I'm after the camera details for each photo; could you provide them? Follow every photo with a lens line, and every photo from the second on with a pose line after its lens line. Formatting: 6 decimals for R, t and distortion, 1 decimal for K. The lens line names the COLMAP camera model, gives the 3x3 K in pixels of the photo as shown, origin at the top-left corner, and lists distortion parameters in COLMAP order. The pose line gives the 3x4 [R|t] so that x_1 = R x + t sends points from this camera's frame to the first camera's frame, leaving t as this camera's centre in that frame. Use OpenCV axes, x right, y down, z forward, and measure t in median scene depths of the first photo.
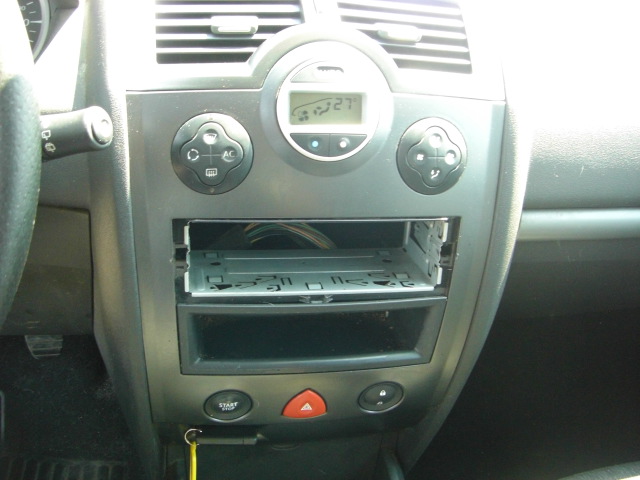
lens RADIAL K [[724.9, 0, 320.0], [0, 724.9, 240.0], [0, 0, 1]] dist [-0.184095, 0.085685]
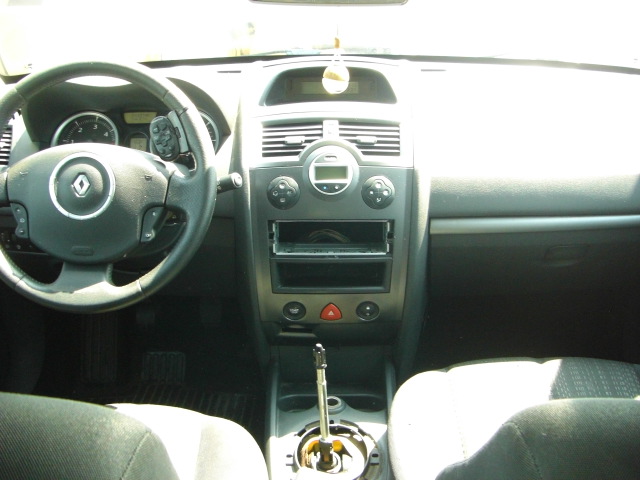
lens RADIAL K [[724.9, 0, 320.0], [0, 724.9, 240.0], [0, 0, 1]] dist [-0.184095, 0.085685]
pose [[0.976847, -0.018855, -0.213105, 0.469099], [-0.009755, 0.991147, -0.132412, 0.346523], [0.213715, 0.131425, 0.968015, -1.269579]]
